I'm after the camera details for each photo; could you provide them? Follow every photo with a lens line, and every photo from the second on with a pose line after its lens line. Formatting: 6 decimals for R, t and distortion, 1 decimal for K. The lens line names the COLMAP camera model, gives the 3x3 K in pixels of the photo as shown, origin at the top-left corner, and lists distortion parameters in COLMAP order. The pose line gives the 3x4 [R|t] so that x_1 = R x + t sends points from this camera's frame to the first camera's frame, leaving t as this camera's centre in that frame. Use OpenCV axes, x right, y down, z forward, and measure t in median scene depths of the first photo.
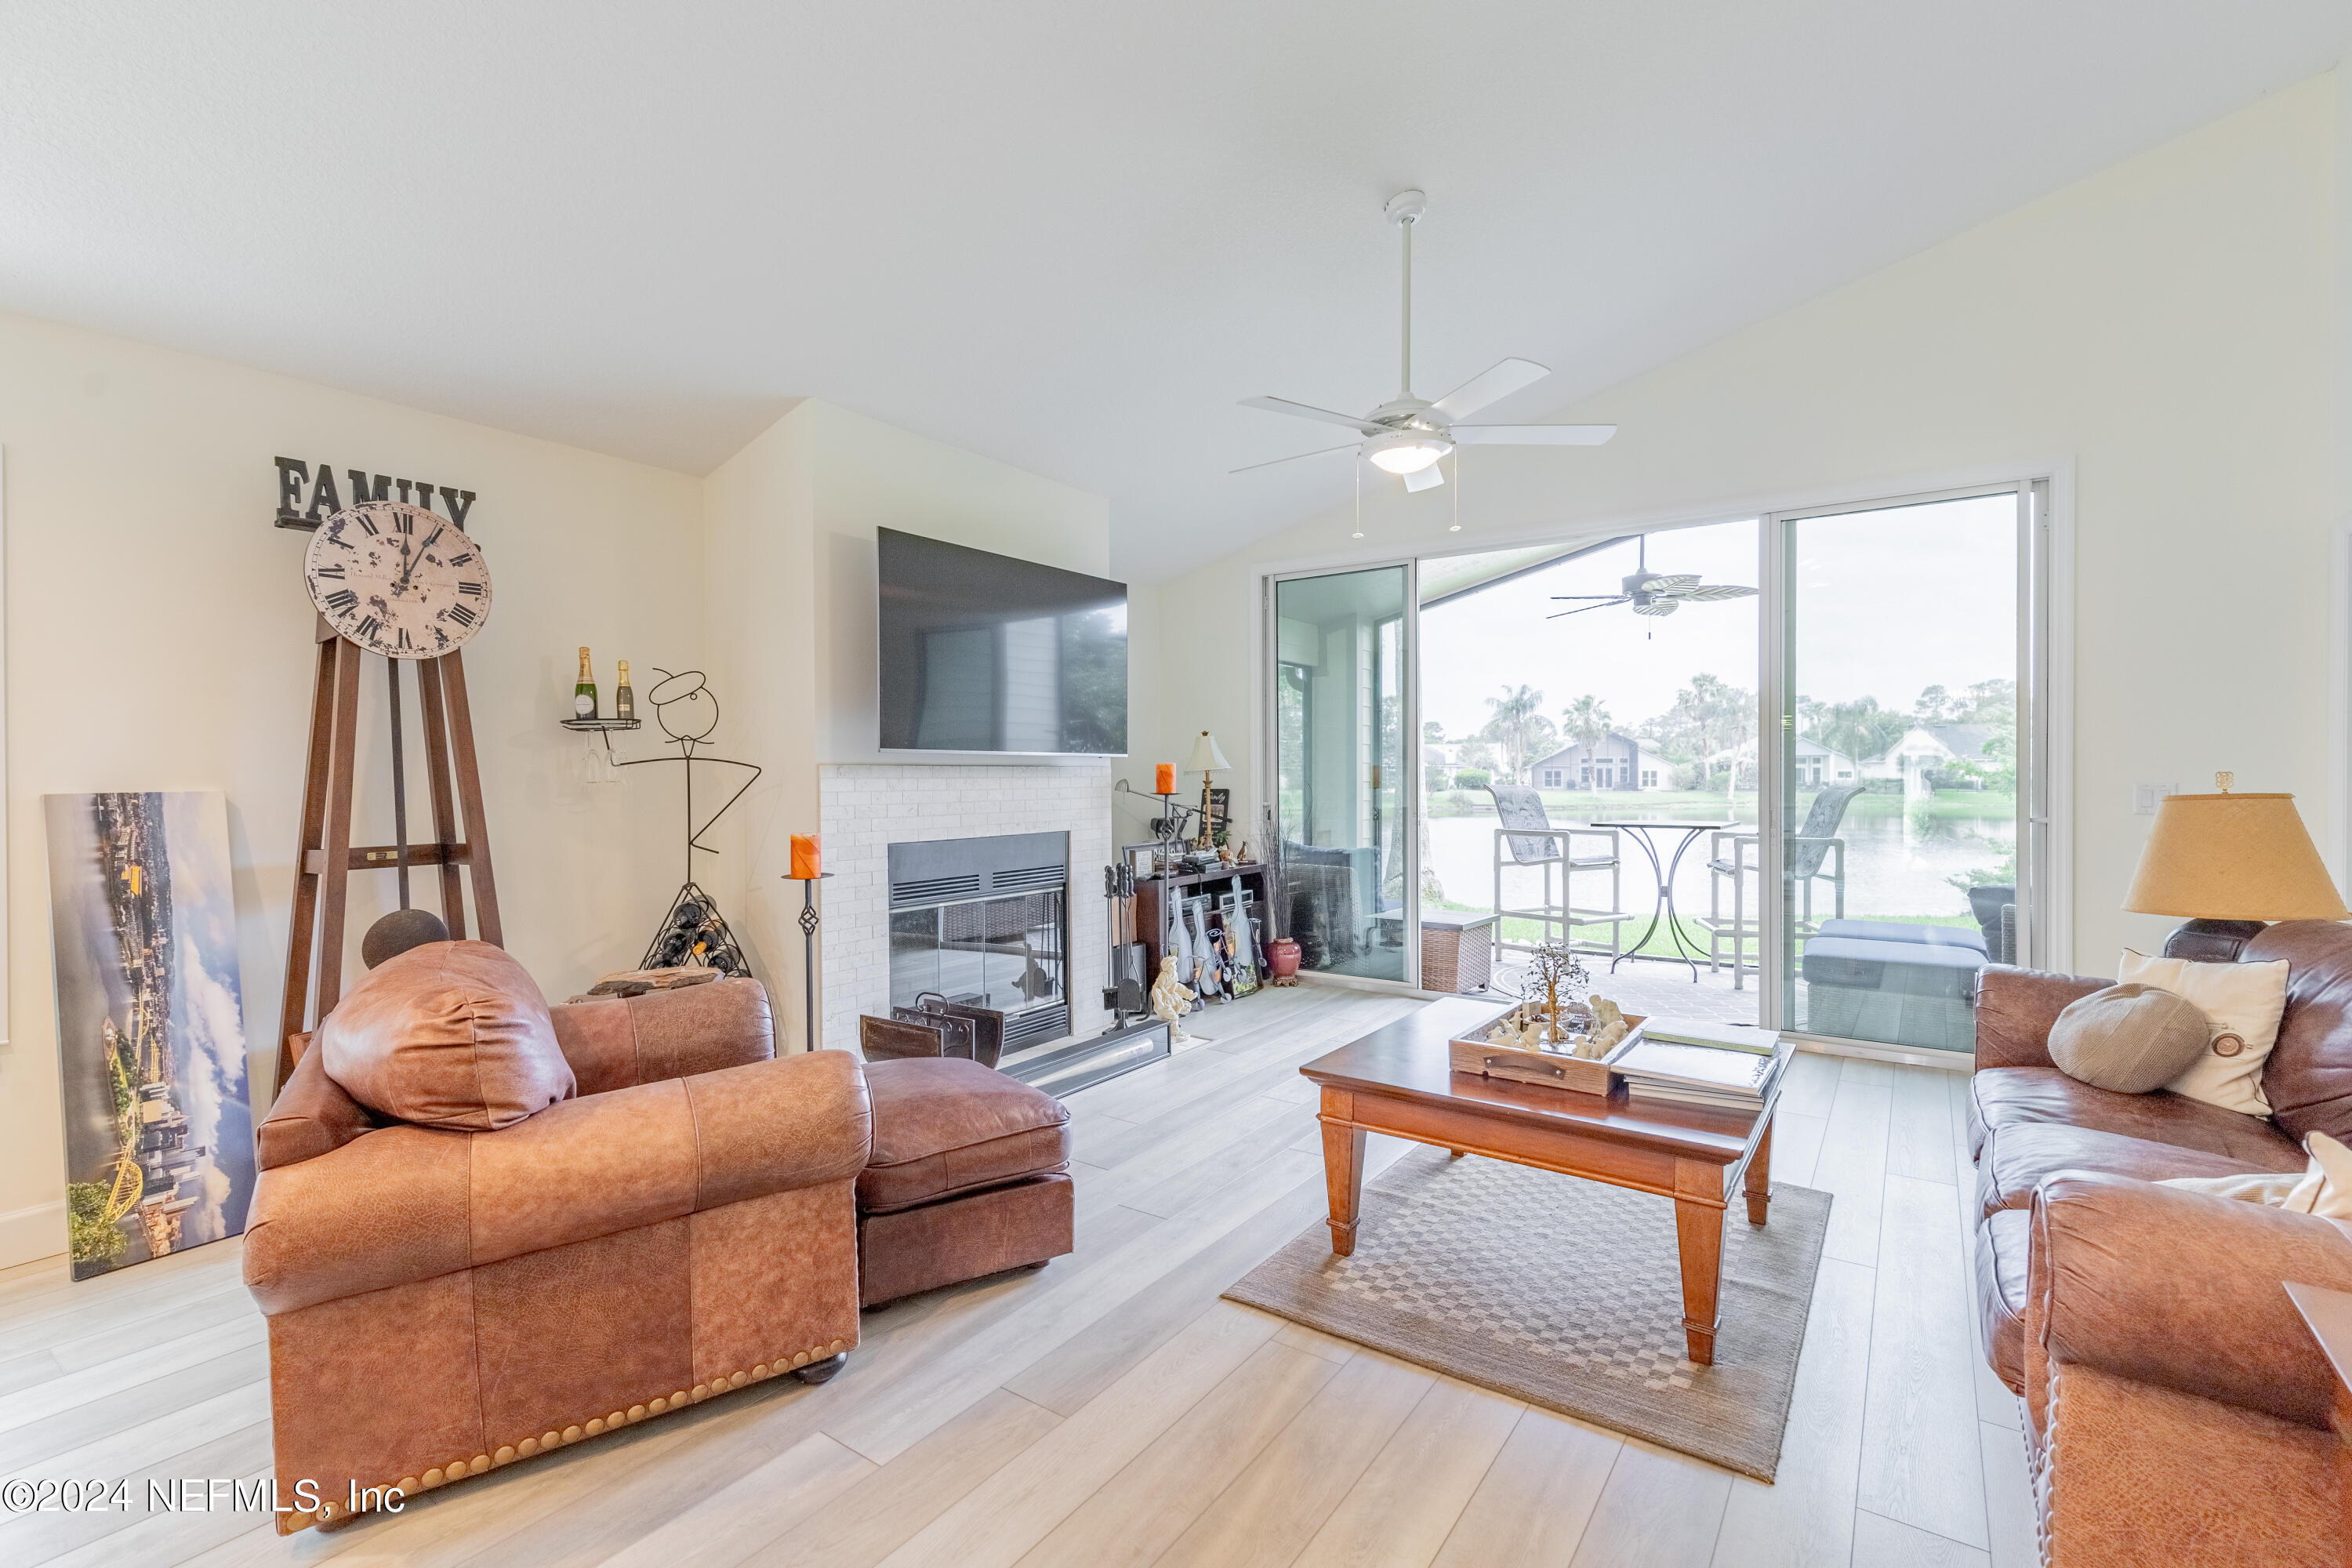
lens RADIAL K [[1056.2, 0, 1178.1], [0, 1056.2, 782.8], [0, 0, 1]] dist [0.003476, -0.001591]
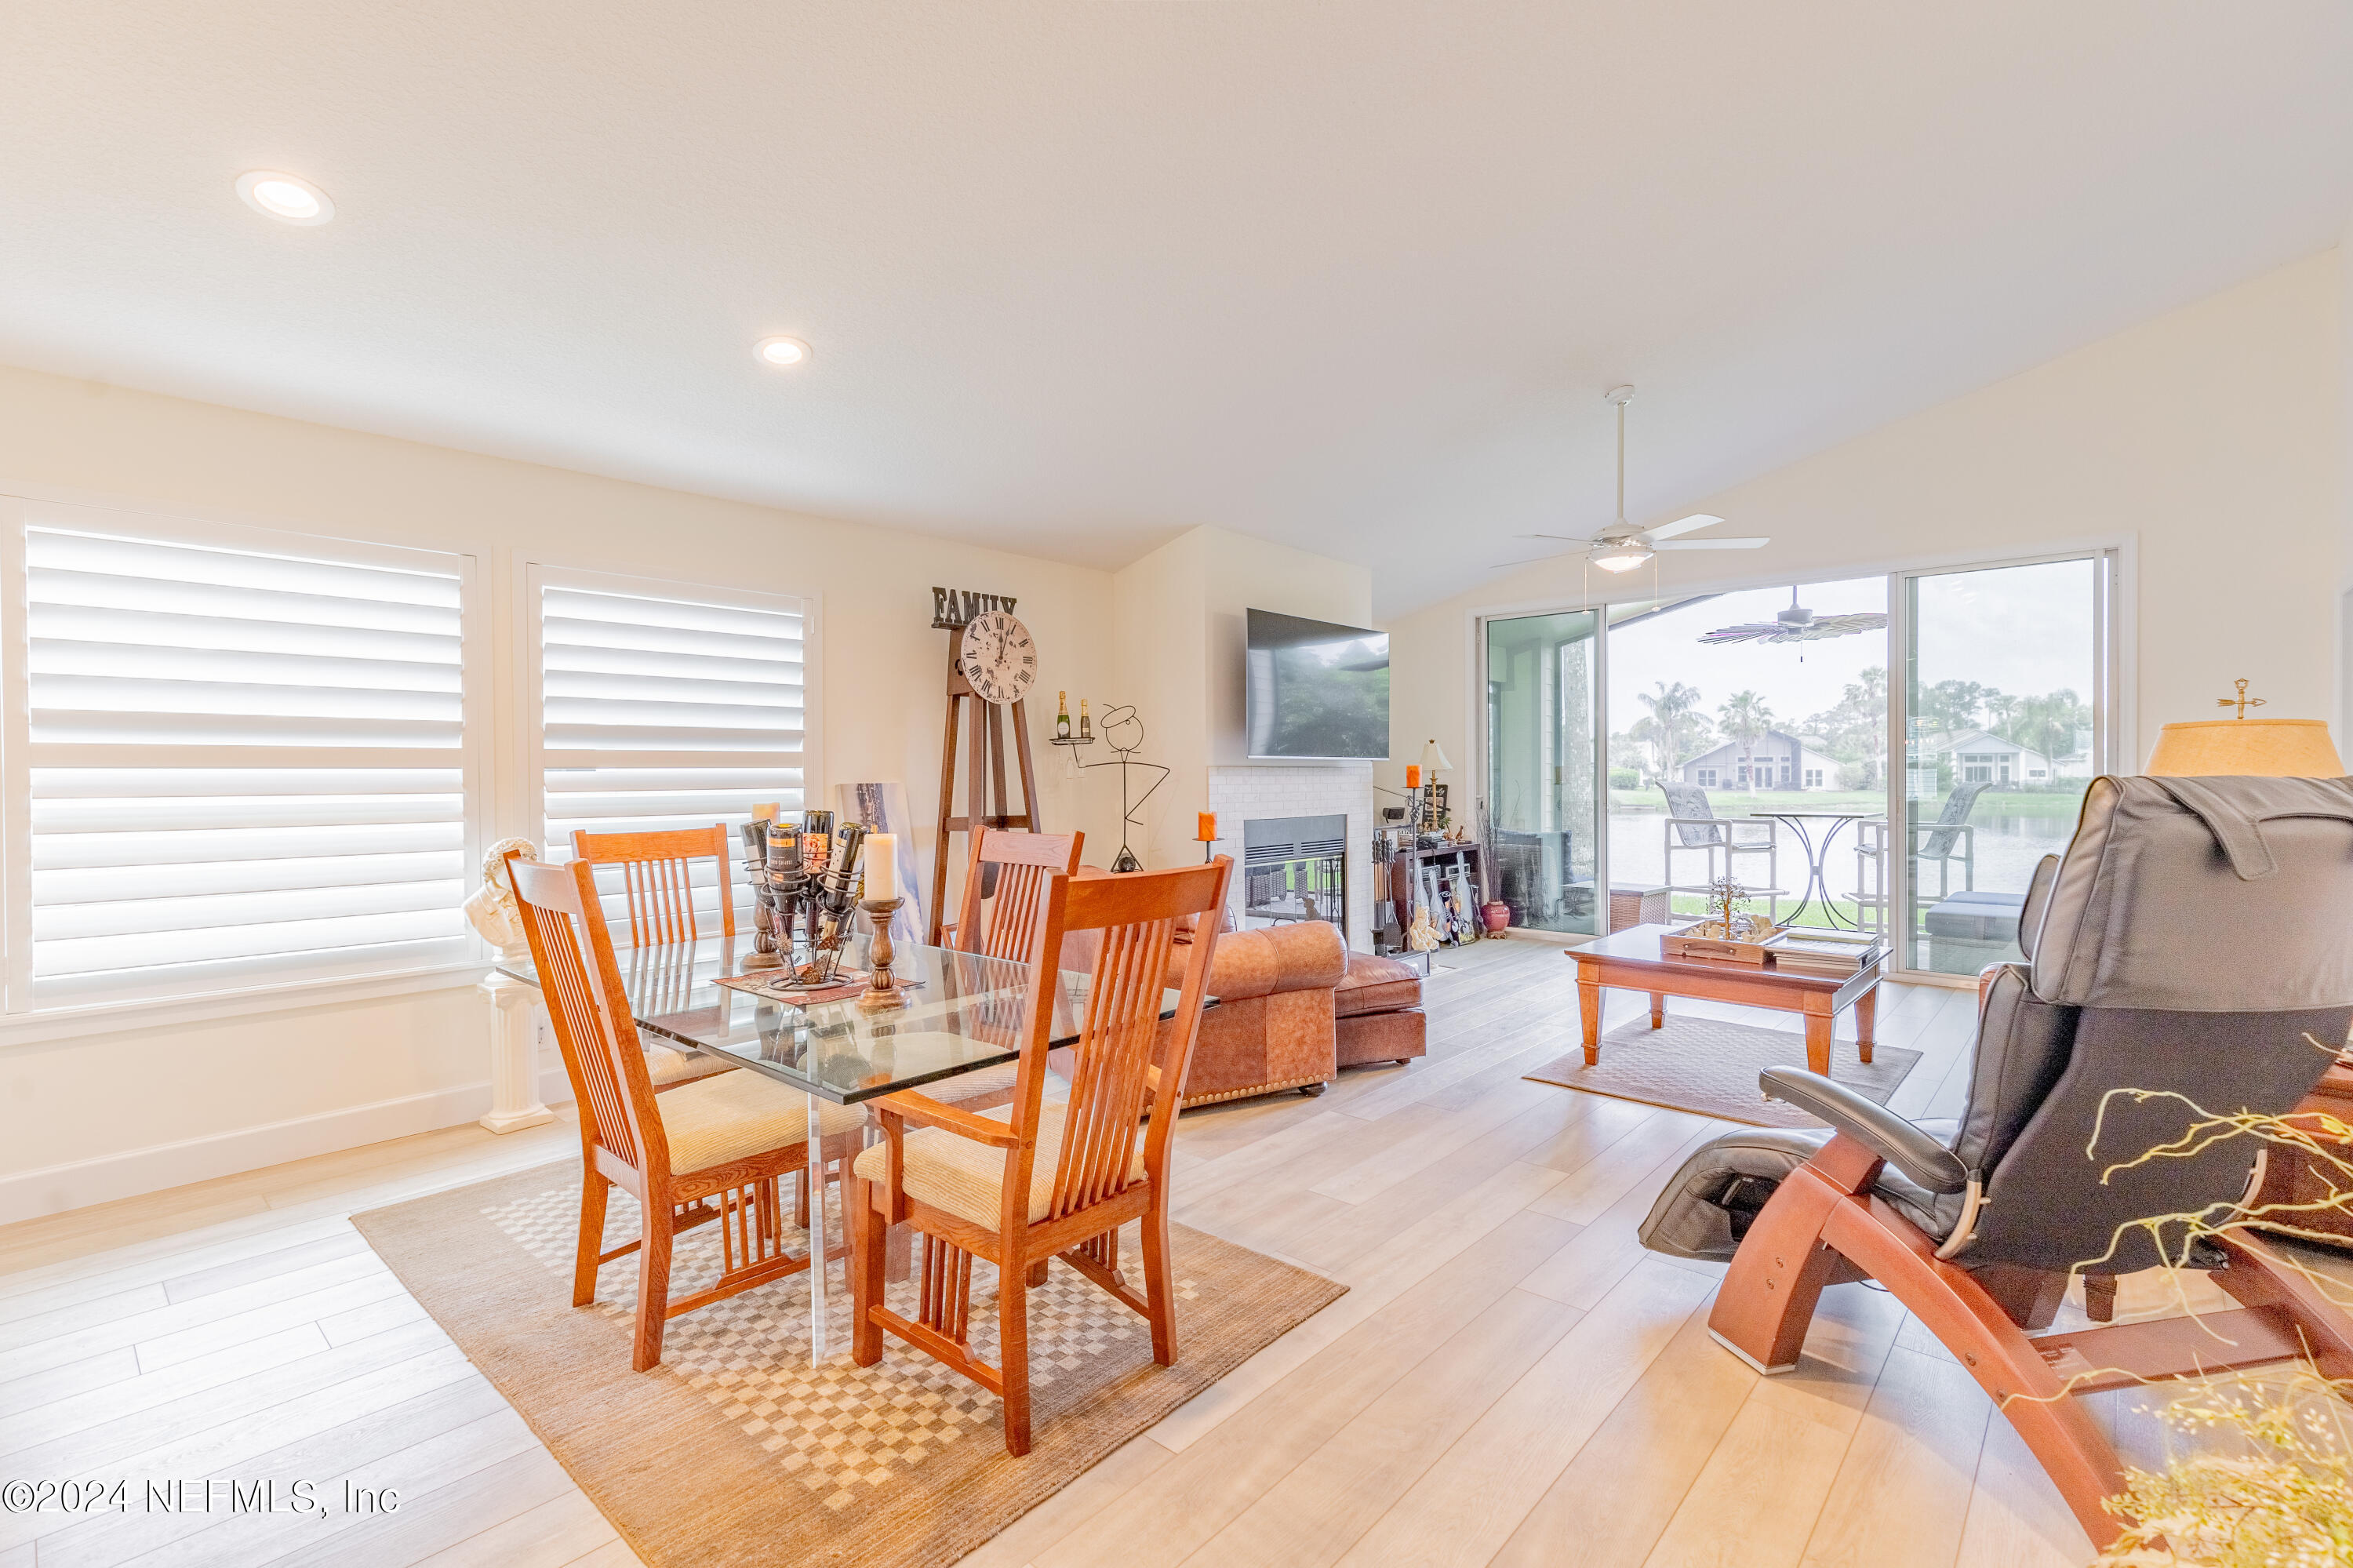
lens RADIAL K [[1056.7, 0, 1173.3], [0, 1056.7, 781.0], [0, 0, 1]] dist [0.003476, -0.001591]
pose [[0.992090, -0.000684, -0.125530, -0.201718], [0.000462, 0.999998, -0.001802, 0.006321], [0.125531, 0.001730, 0.992088, -0.508804]]
